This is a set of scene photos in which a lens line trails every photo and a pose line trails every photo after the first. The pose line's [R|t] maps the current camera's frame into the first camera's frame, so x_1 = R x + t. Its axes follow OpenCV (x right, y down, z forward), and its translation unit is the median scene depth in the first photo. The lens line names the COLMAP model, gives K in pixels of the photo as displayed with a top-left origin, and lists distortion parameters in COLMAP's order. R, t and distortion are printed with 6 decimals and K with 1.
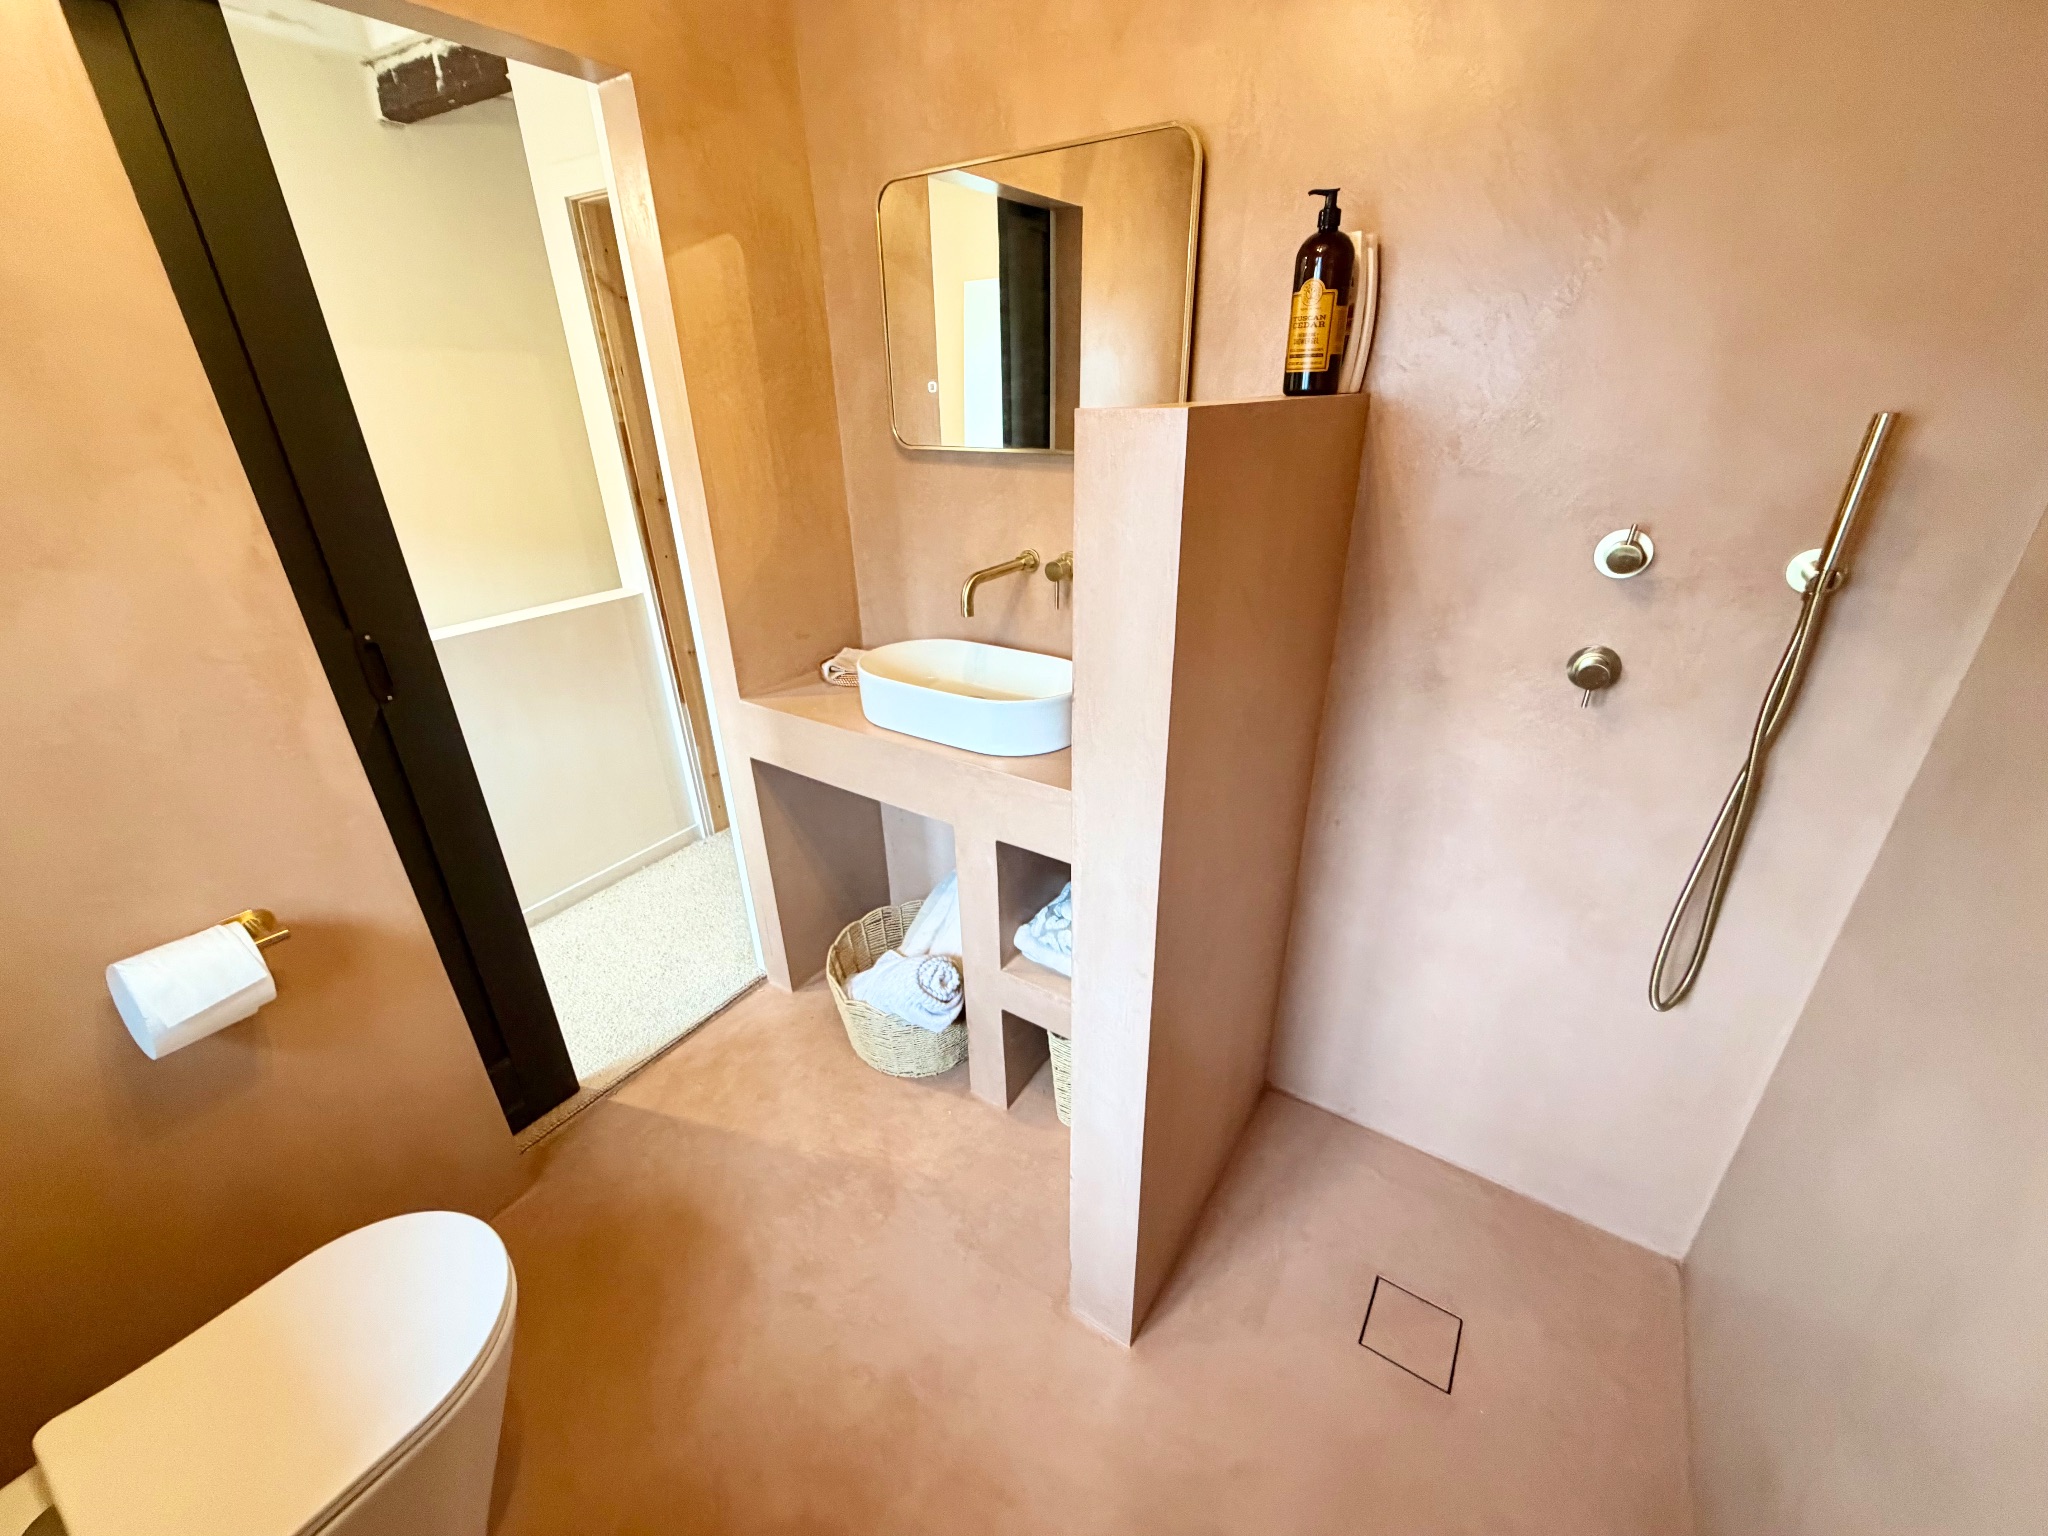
lens RADIAL K [[813.9, 0, 1017.1], [0, 813.9, 768.0], [0, 0, 1]] dist [-0.000335, 0.000179]
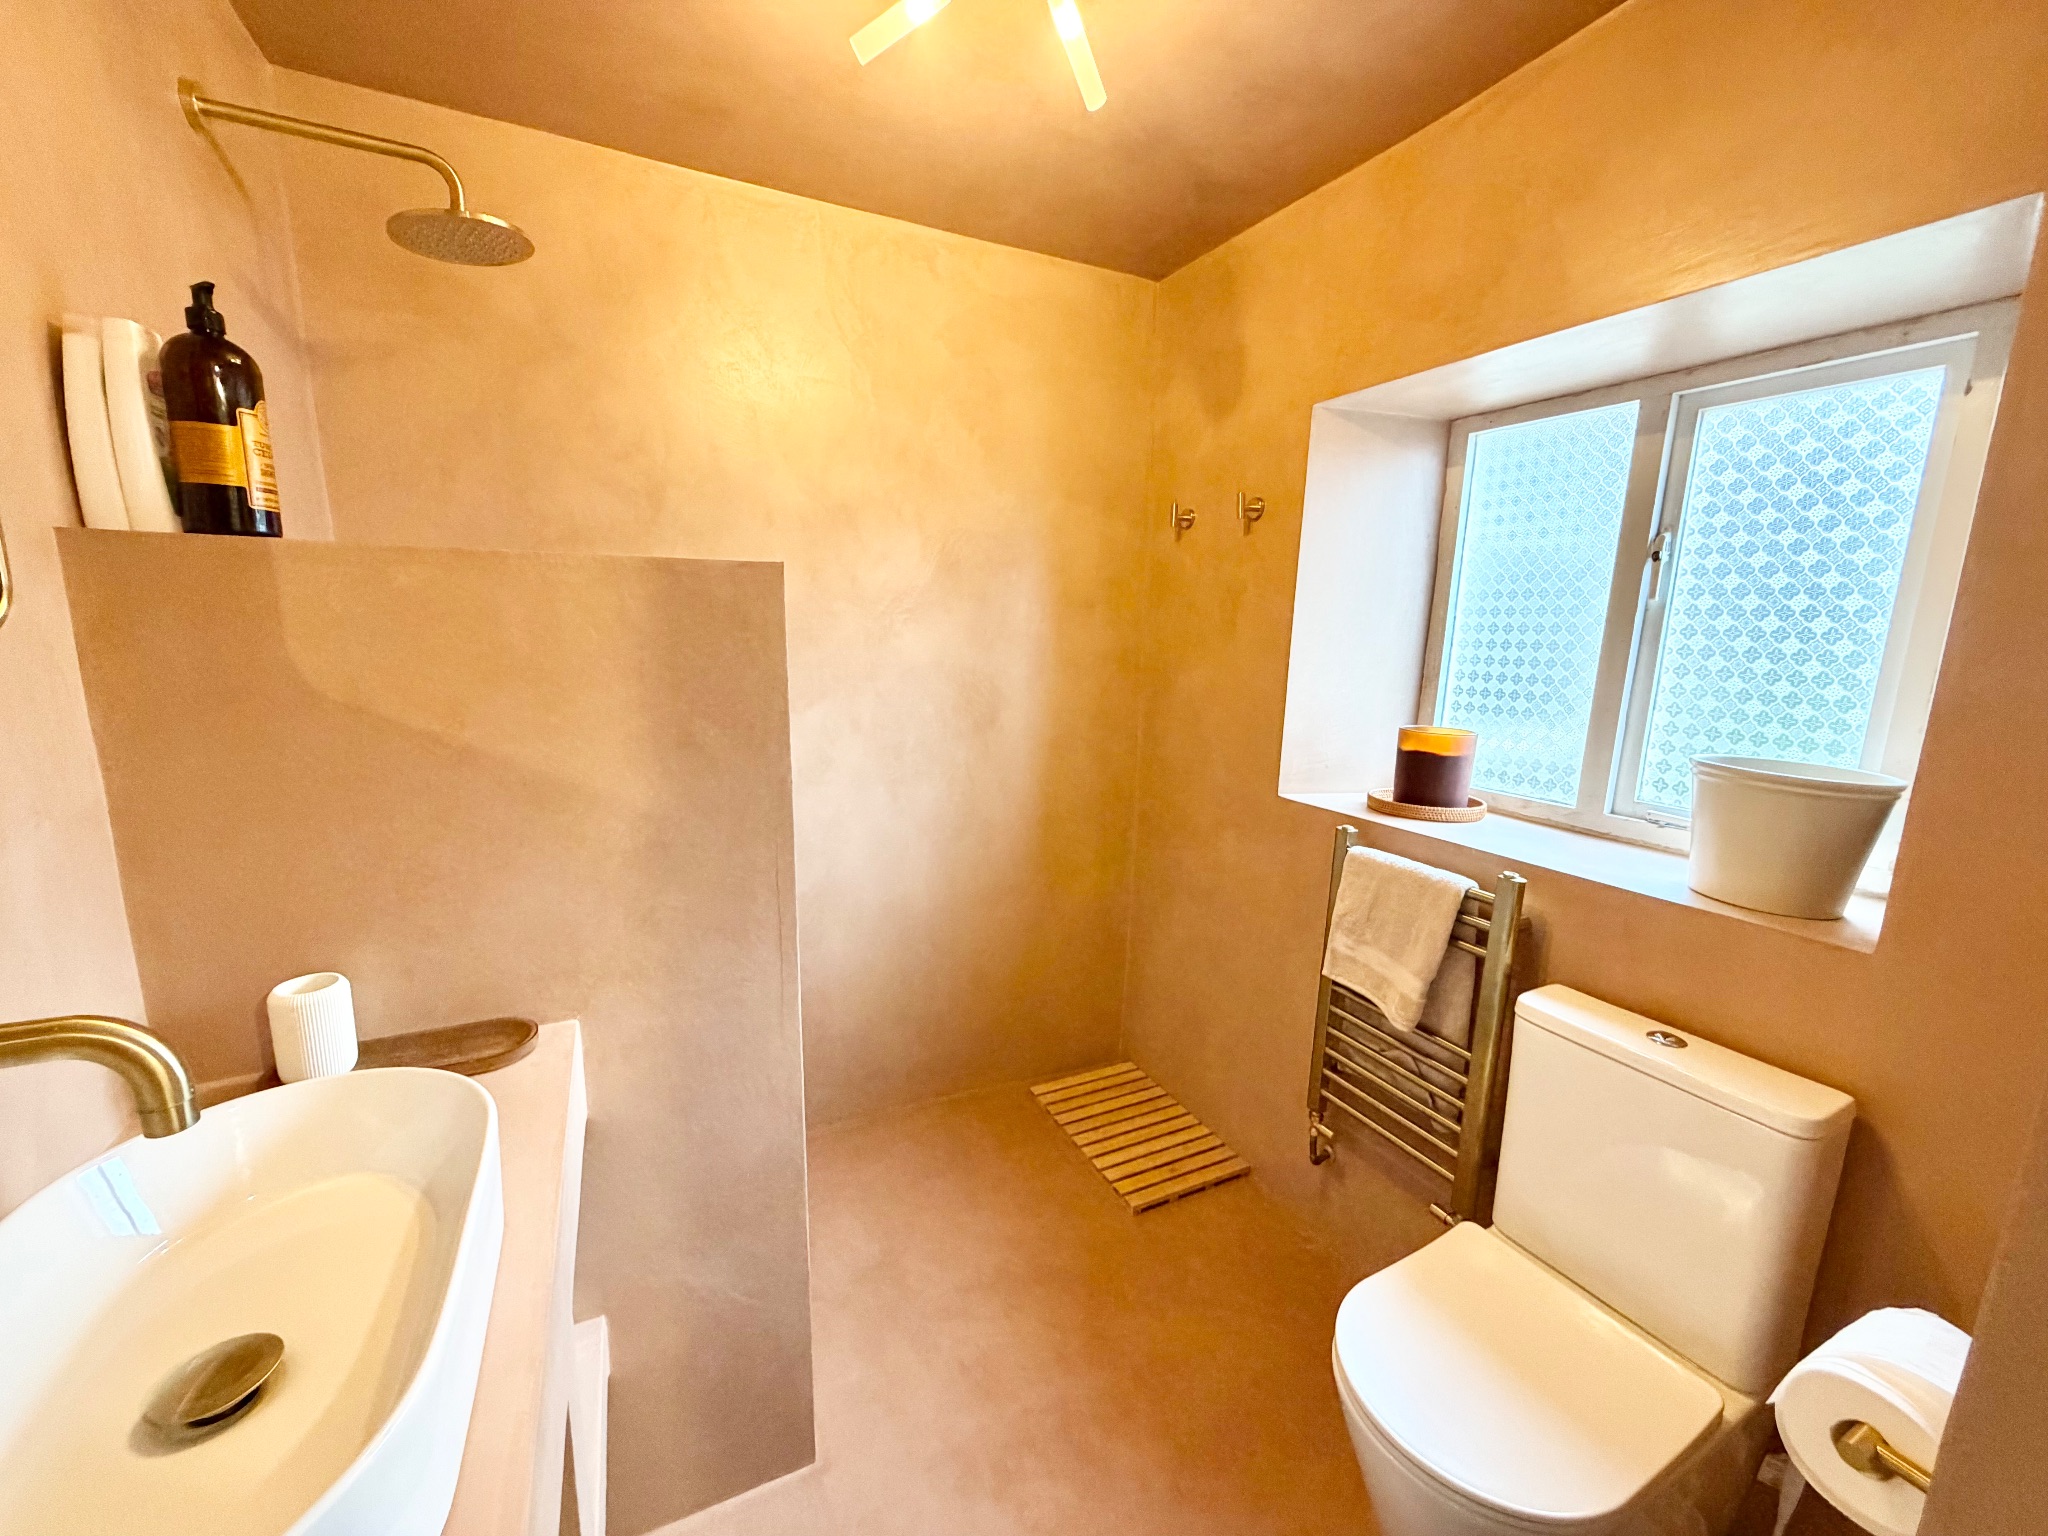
lens RADIAL K [[813.9, 0, 1017.1], [0, 813.9, 768.0], [0, 0, 1]] dist [-0.000335, 0.000179]
pose [[-0.863593, -0.086524, 0.496710, -0.638007], [0.215447, 0.827363, 0.518703, -0.522987], [-0.455840, 0.554963, -0.695863, 1.324414]]
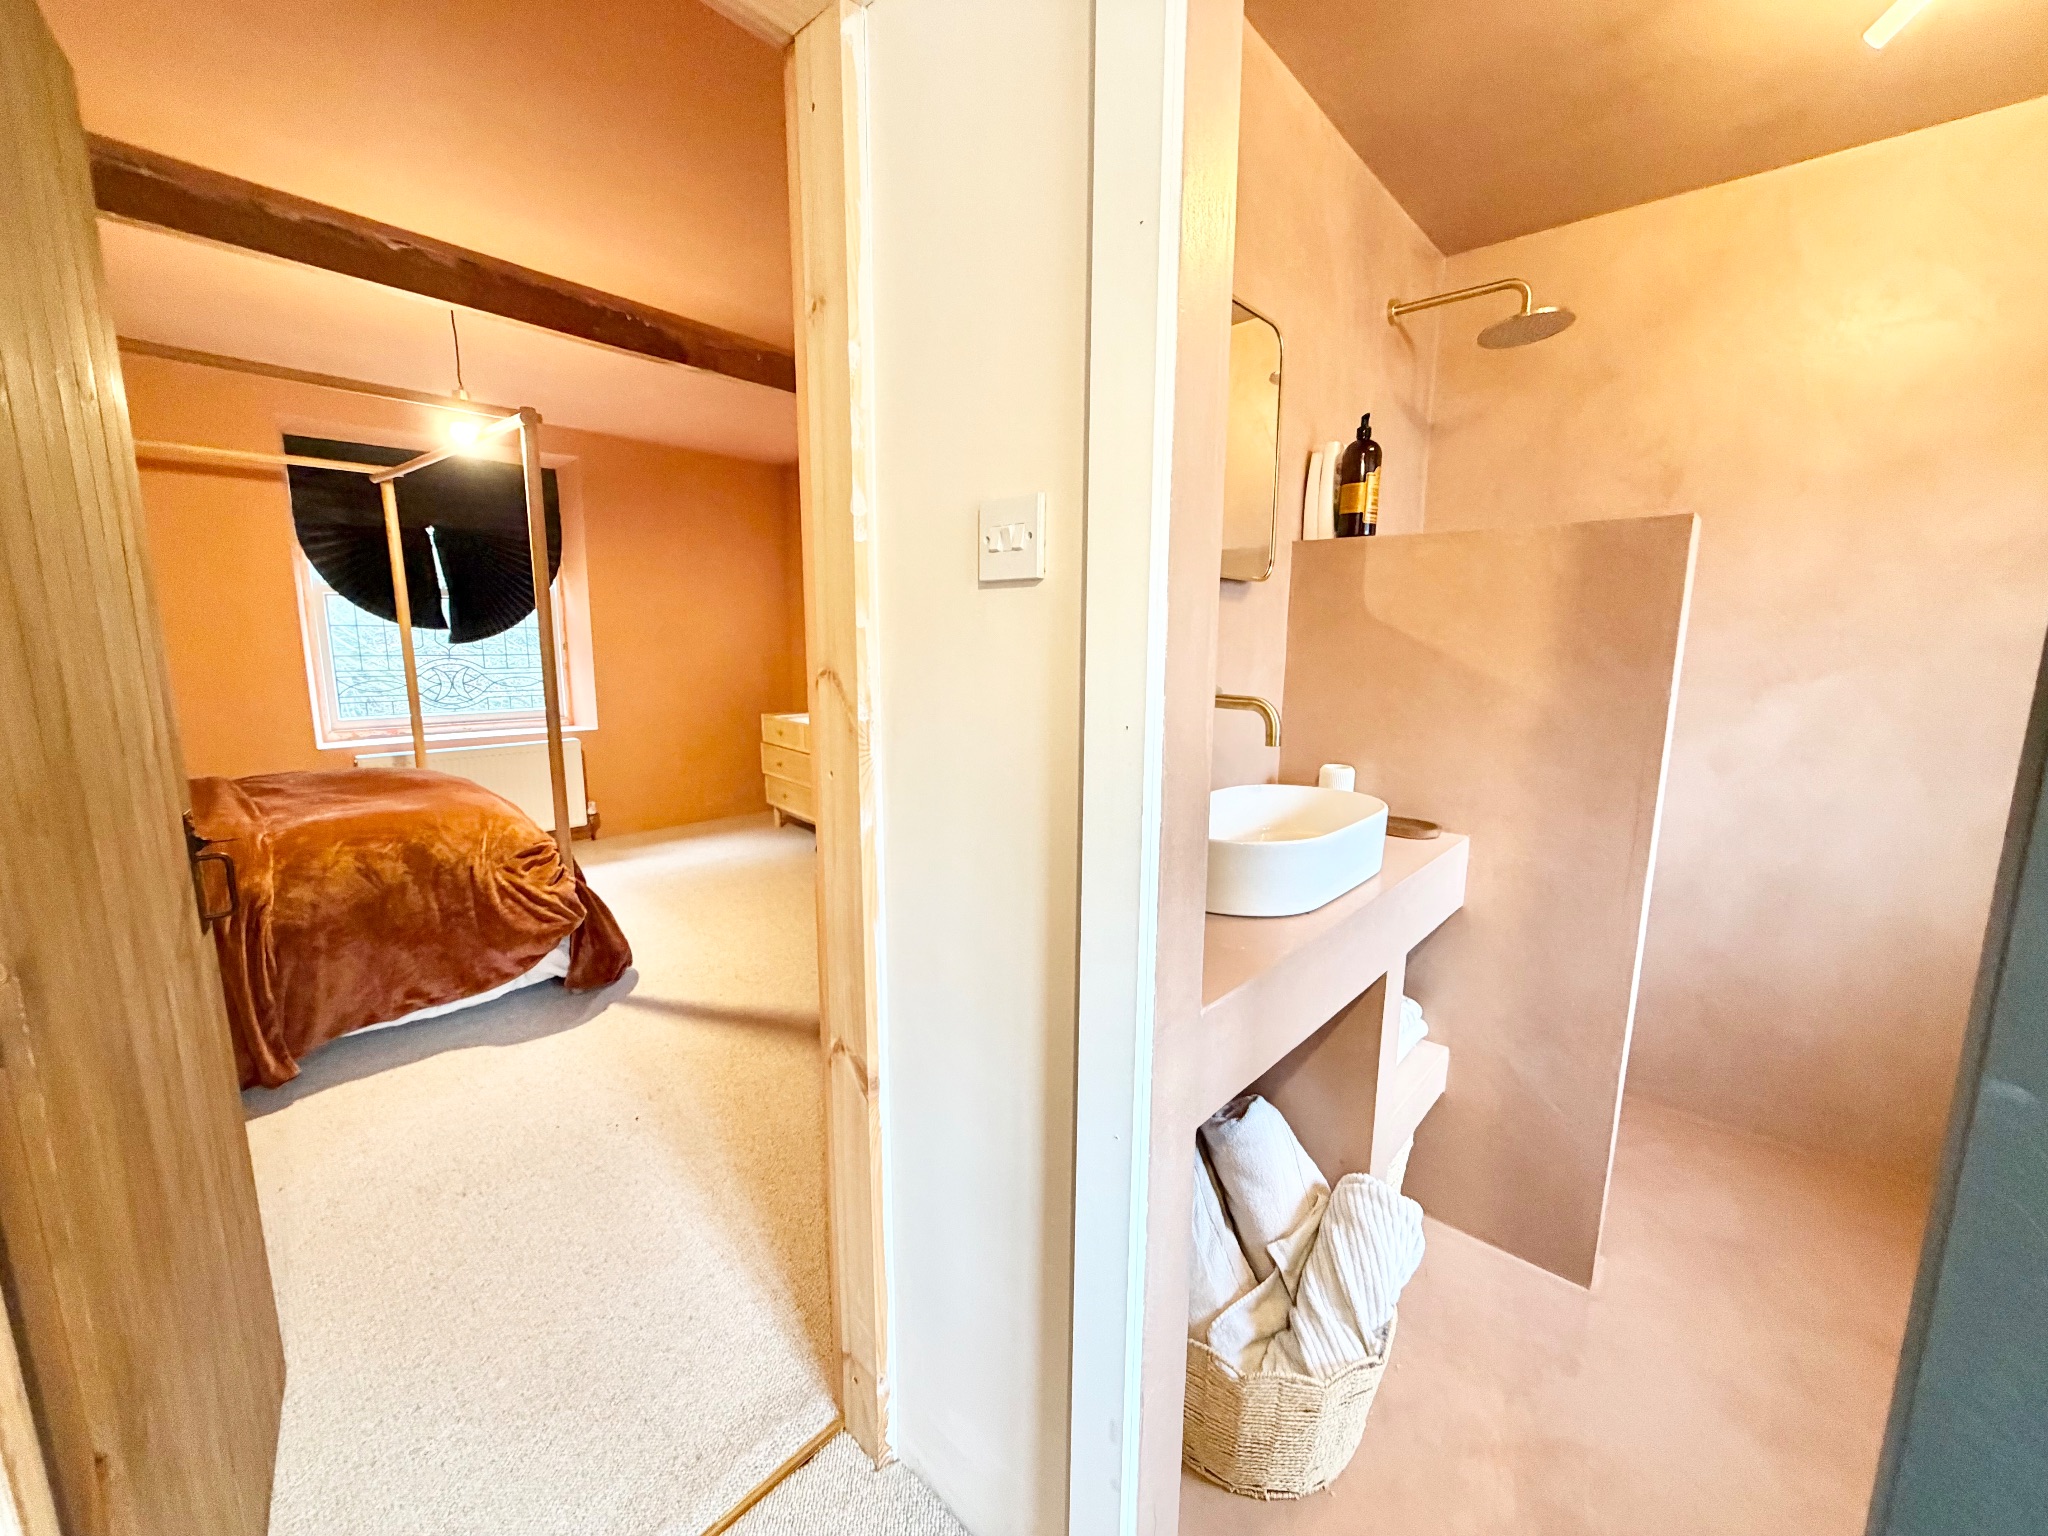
lens RADIAL K [[819.5, 0, 1022.3], [0, 819.5, 763.7], [0, 0, 1]] dist [-0.001587, -0.000028]
pose [[0.140505, -0.138044, 0.980409, -1.231127], [0.412595, 0.908315, 0.068763, -0.446545], [-0.900013, 0.394851, 0.184579, 1.446271]]
